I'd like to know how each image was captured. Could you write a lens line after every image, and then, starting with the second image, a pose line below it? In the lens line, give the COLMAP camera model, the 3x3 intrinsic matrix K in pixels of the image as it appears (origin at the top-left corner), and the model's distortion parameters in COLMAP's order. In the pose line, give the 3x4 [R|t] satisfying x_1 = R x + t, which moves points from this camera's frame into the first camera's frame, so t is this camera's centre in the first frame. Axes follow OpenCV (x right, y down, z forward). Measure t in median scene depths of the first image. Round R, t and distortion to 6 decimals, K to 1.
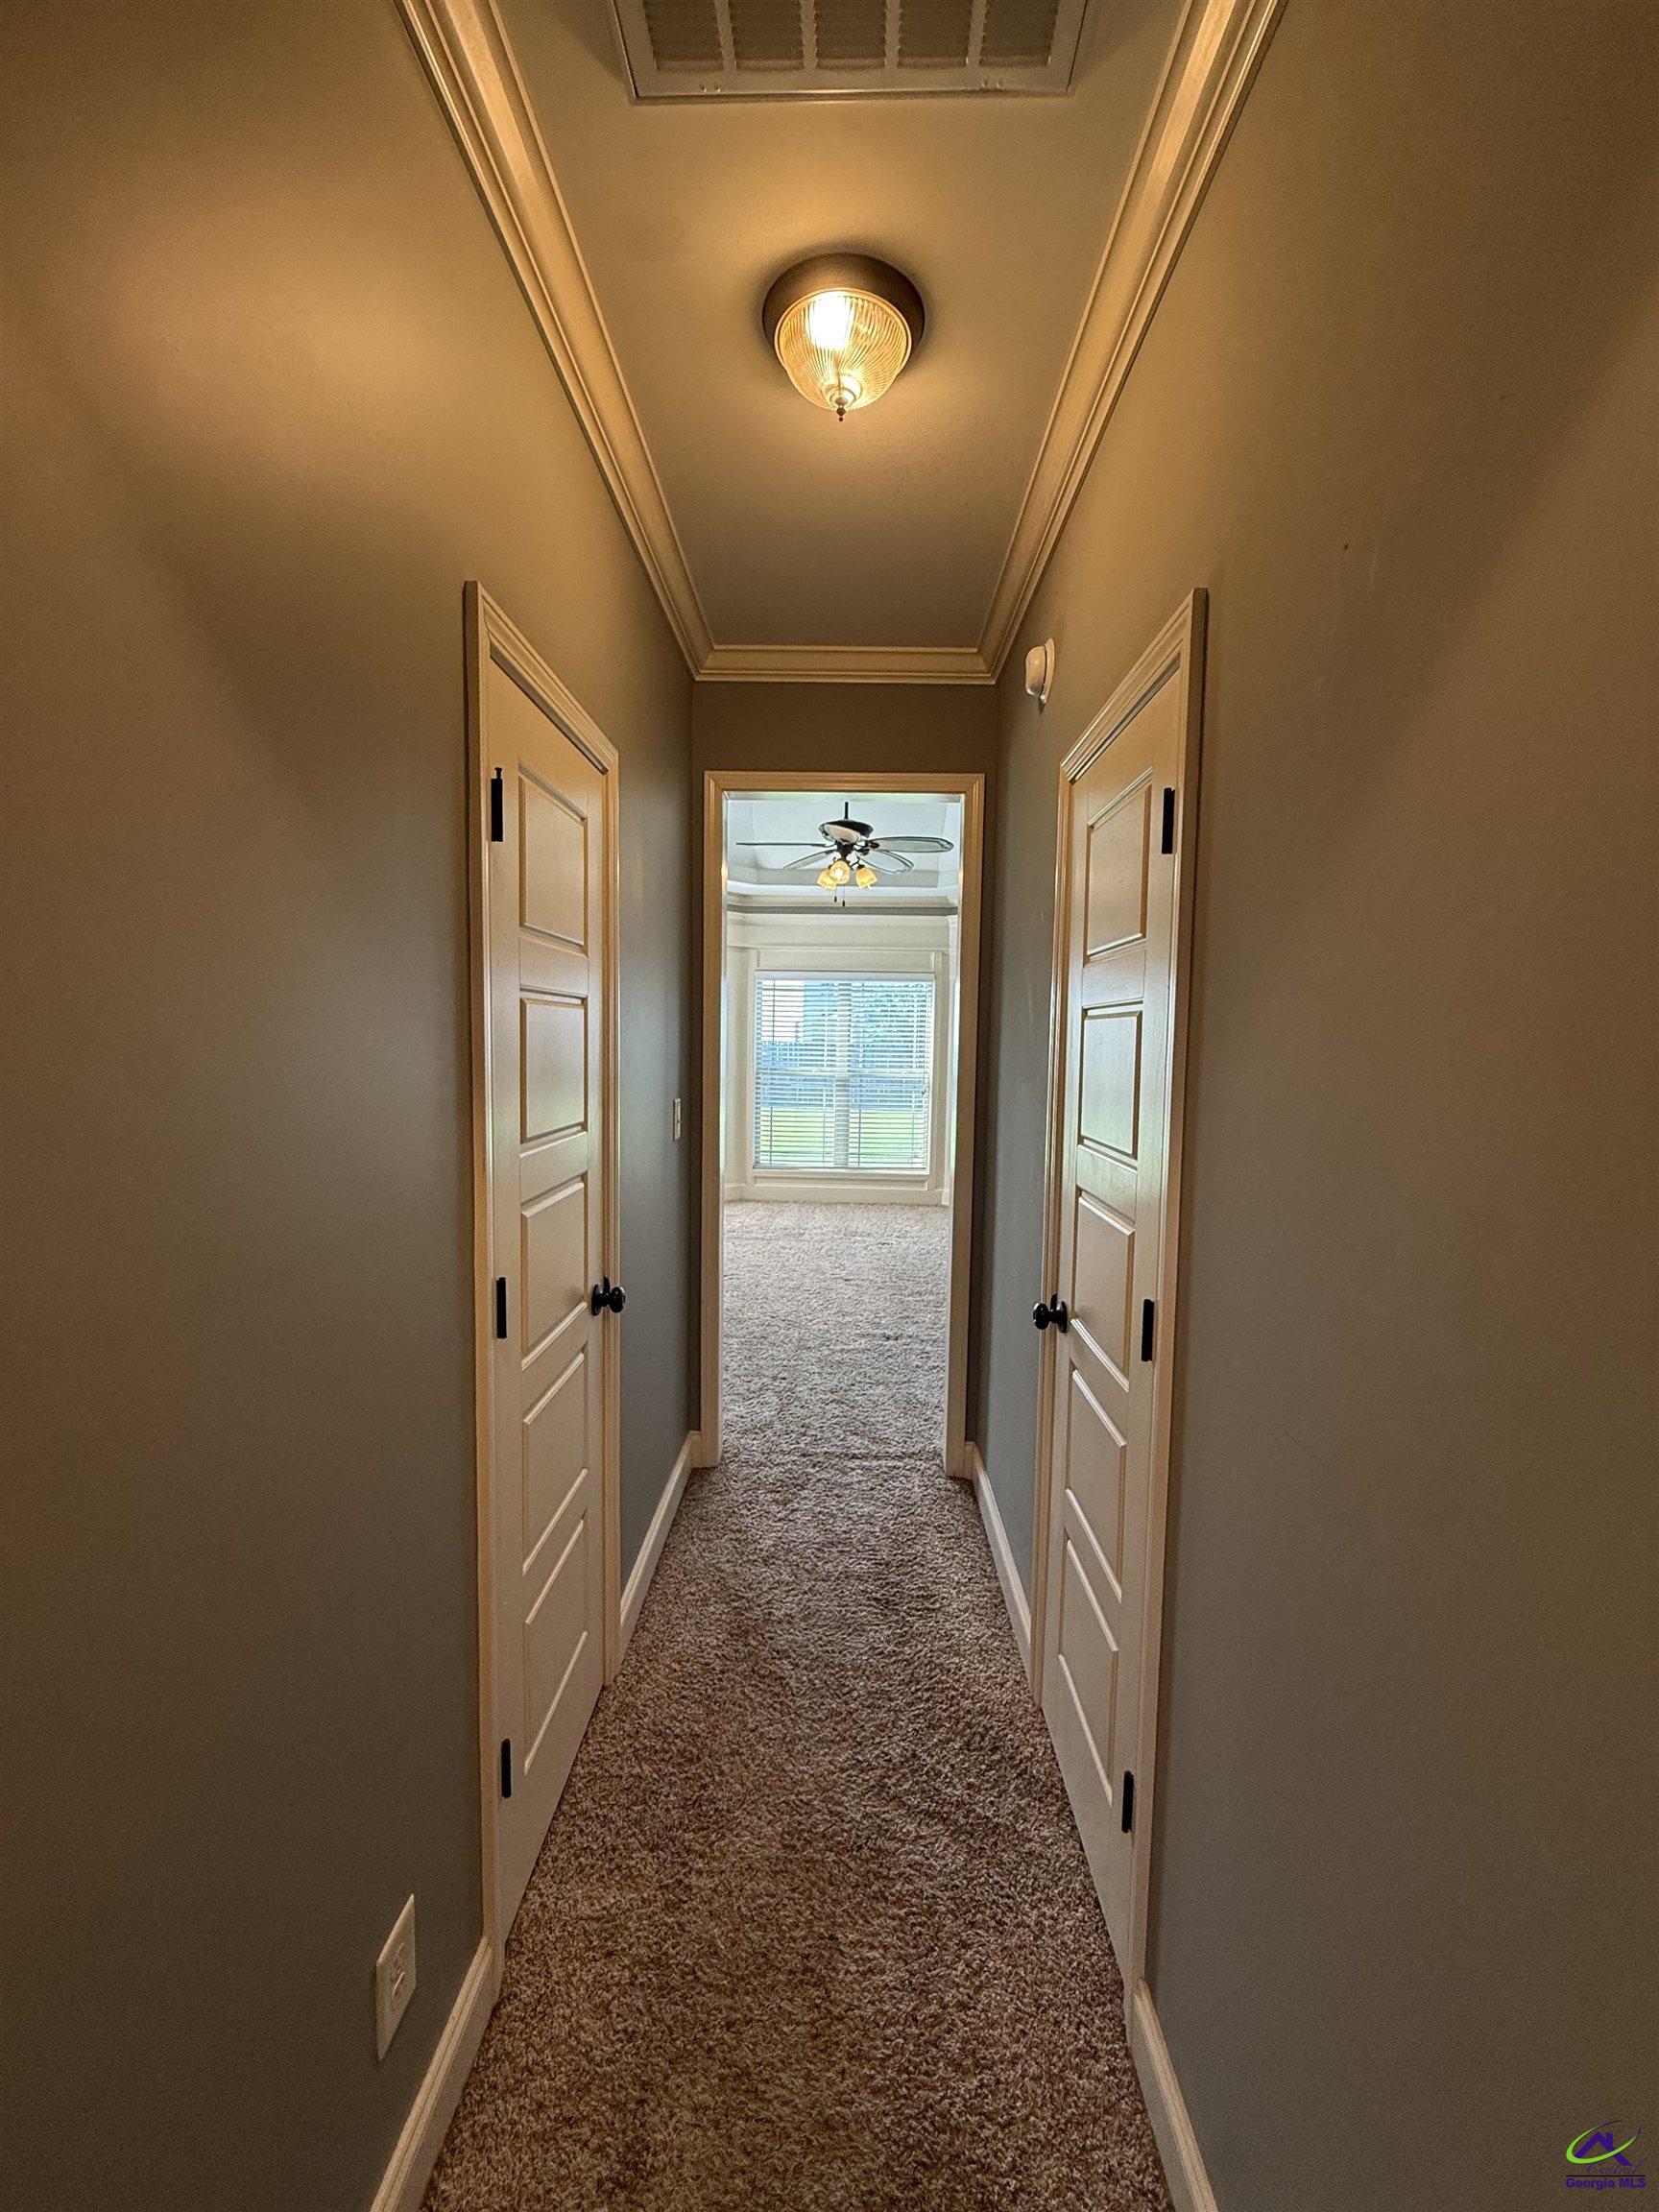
lens RADIAL K [[887.2, 0, 831.2], [0, 887.2, 1097.1], [0, 0, 1]] dist [-0.002853, -0.000127]
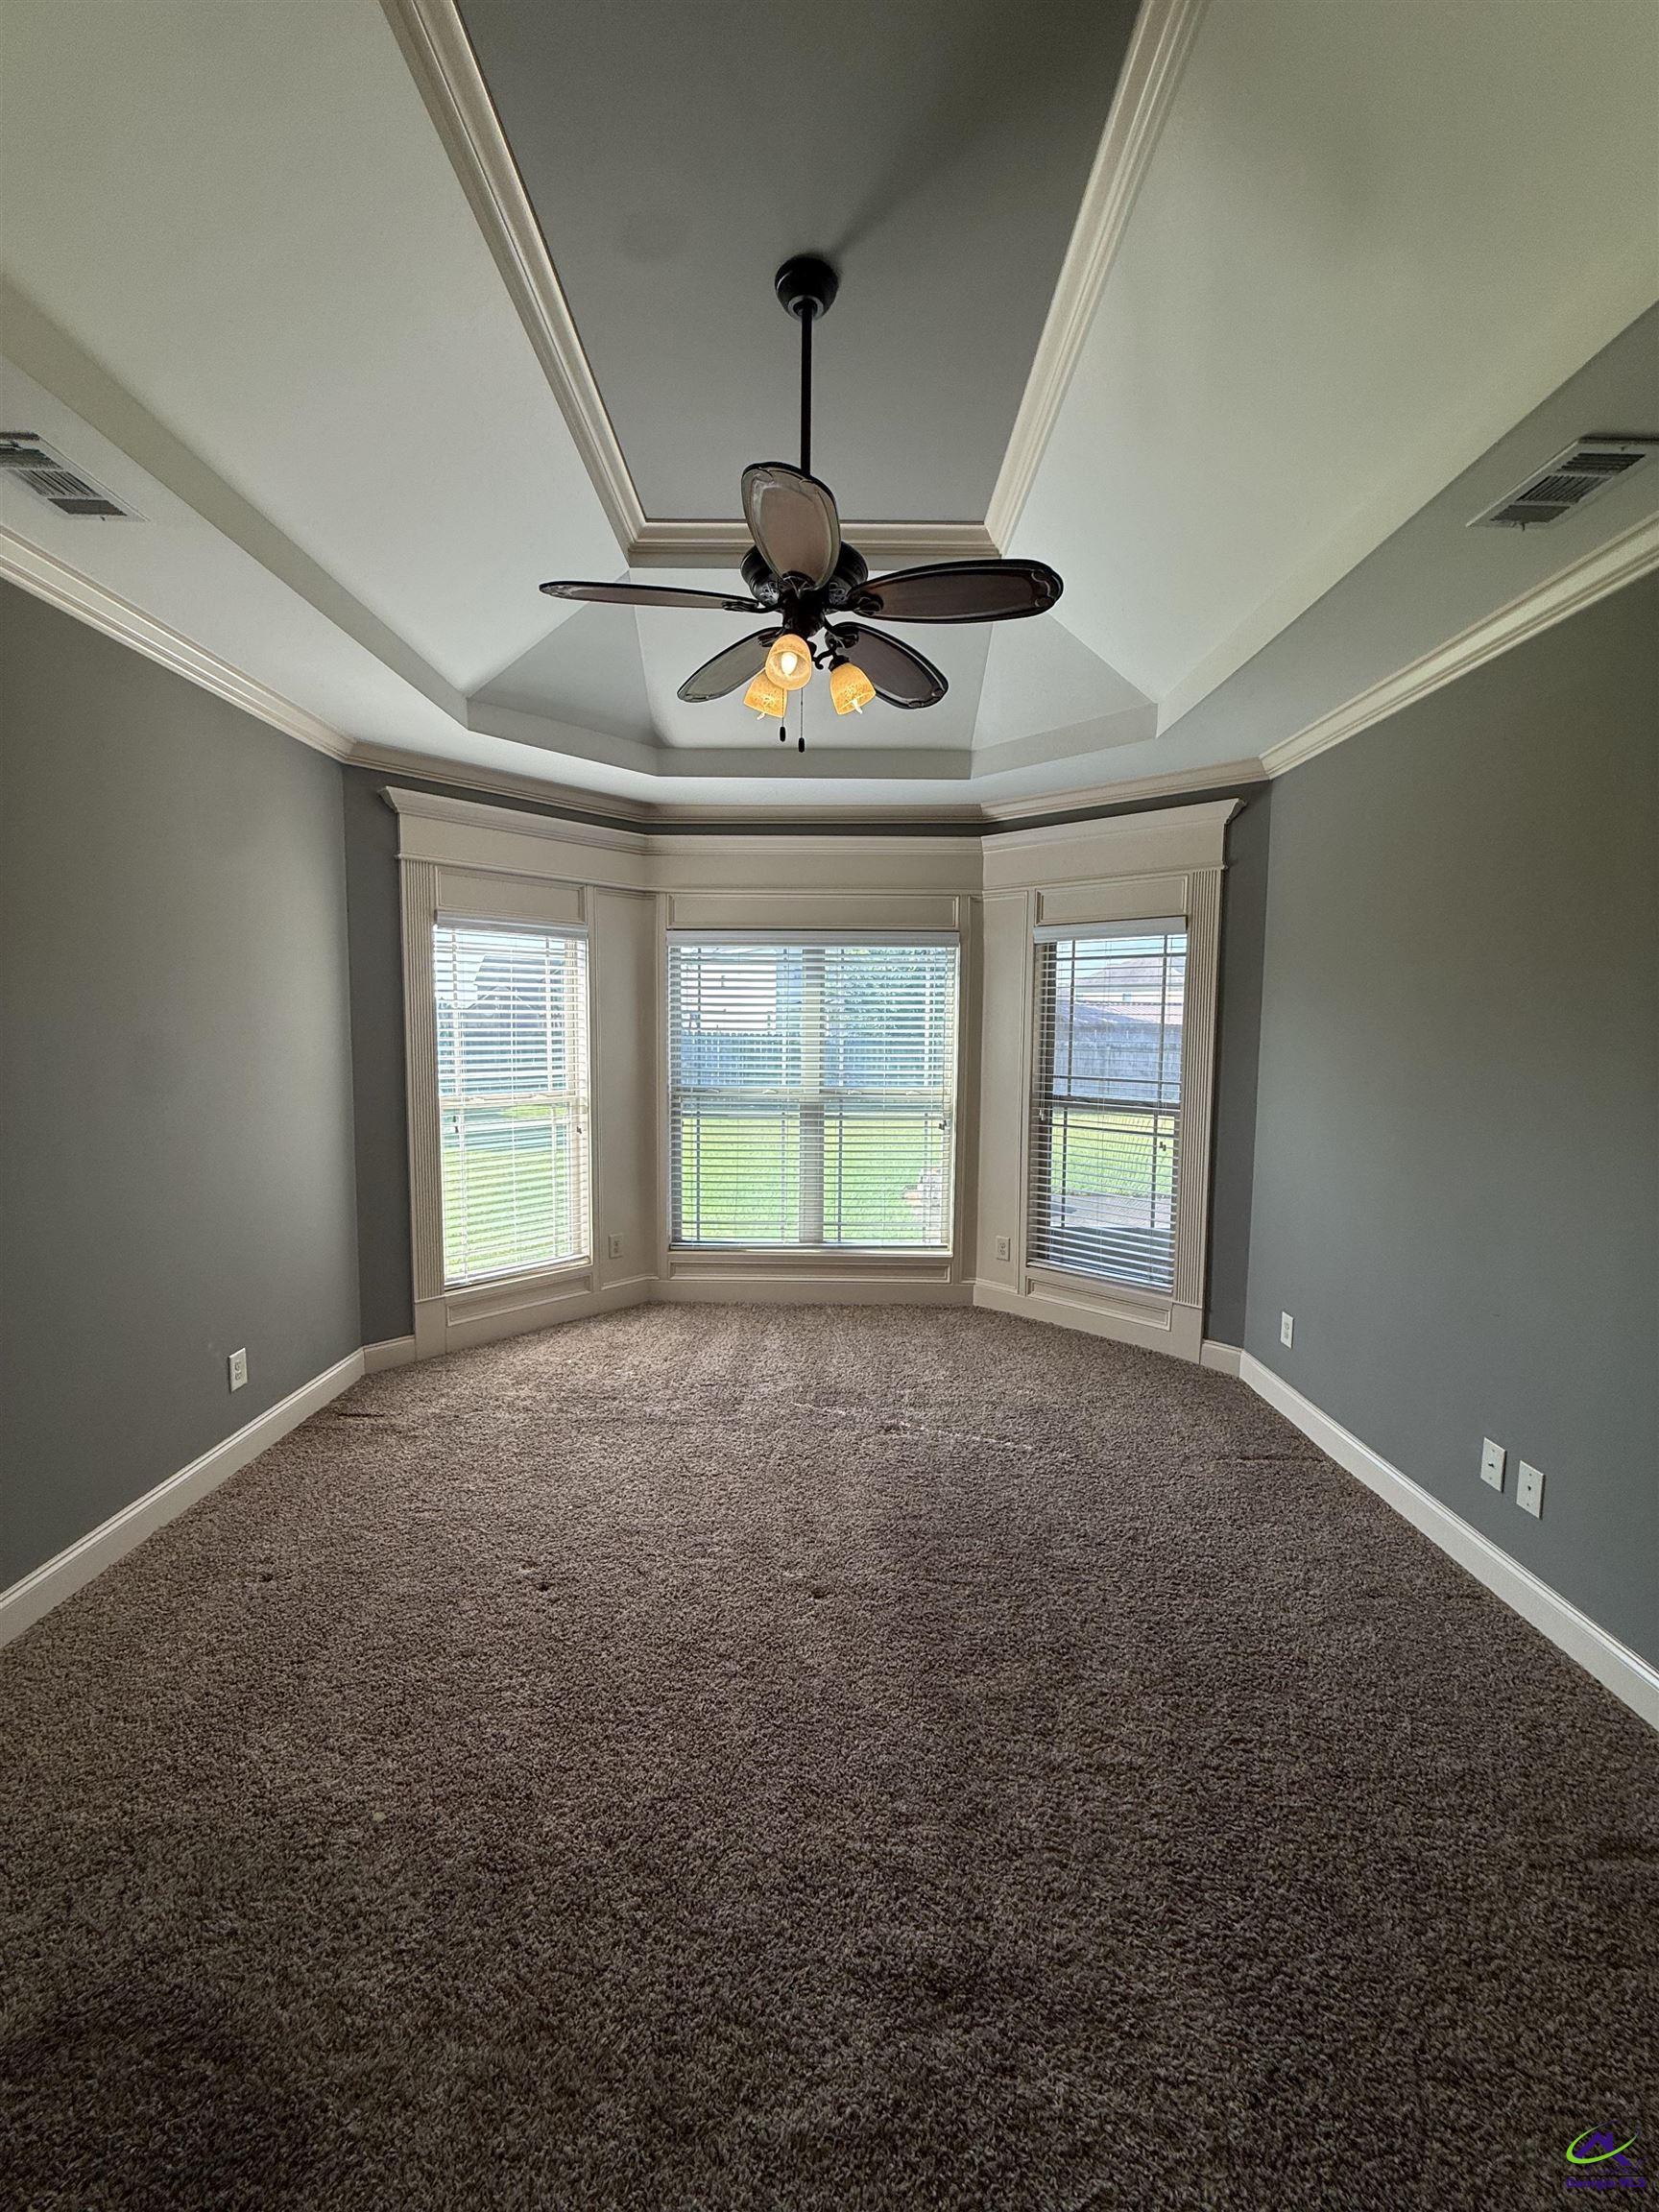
lens RADIAL K [[887.2, 0, 827.5], [0, 887.2, 1104.9], [0, 0, 1]] dist [-0.002853, -0.000127]
pose [[0.999688, -0.012197, 0.021820, 0.010255], [0.011663, 0.999633, 0.024444, -0.034867], [-0.022110, -0.024181, 0.999463, 0.375157]]
